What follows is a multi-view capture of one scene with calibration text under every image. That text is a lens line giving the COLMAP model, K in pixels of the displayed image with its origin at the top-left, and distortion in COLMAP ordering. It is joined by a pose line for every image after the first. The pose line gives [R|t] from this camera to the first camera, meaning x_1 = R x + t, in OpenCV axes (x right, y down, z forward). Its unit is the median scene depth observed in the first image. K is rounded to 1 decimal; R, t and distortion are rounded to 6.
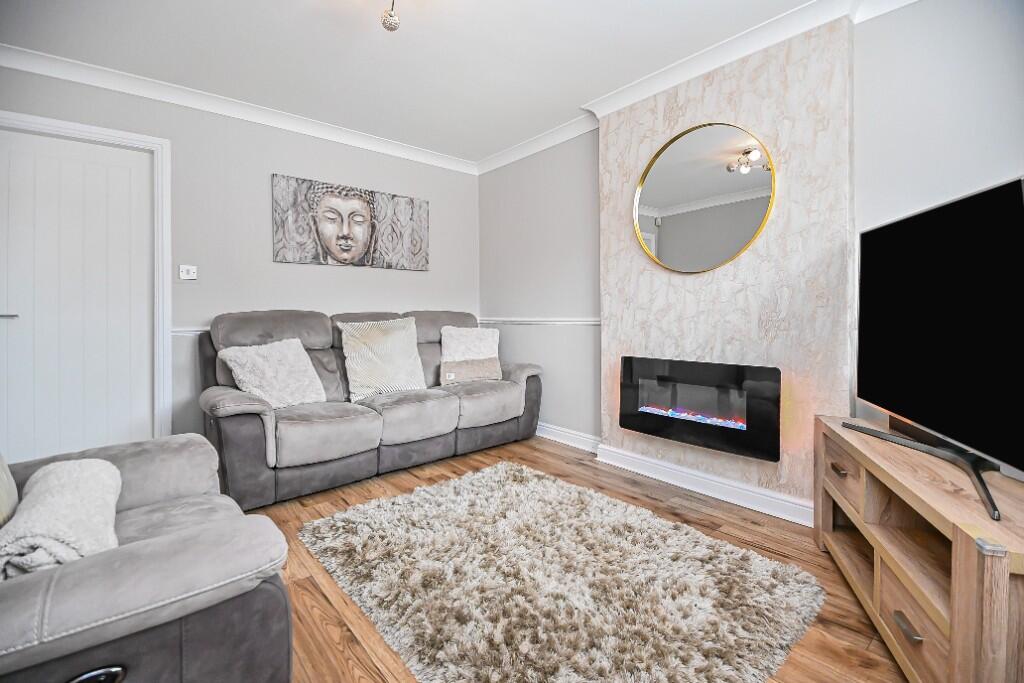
lens RADIAL K [[454.2, 0, 513.1], [0, 454.2, 322.3], [0, 0, 1]] dist [0.021014, -0.019269]
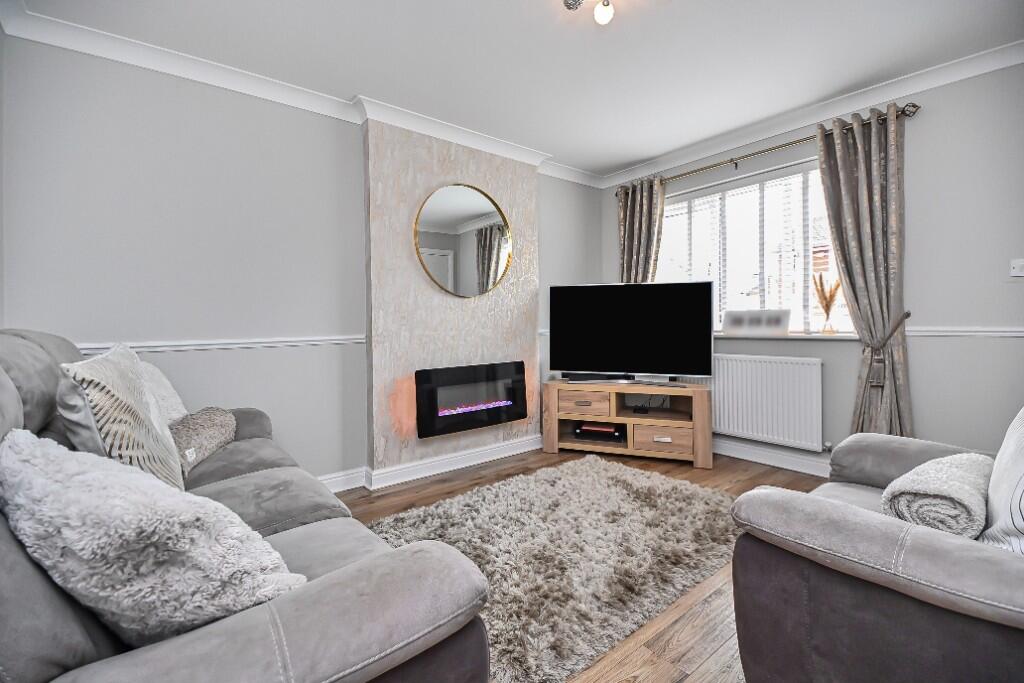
lens RADIAL K [[454.2, 0, 513.1], [0, 454.2, 322.3], [0, 0, 1]] dist [0.021014, -0.019269]
pose [[0.016704, 0.003520, 0.999854, -0.875527], [0.028068, 0.999598, -0.003988, -0.028670], [-0.999466, 0.028131, 0.016599, 0.822302]]
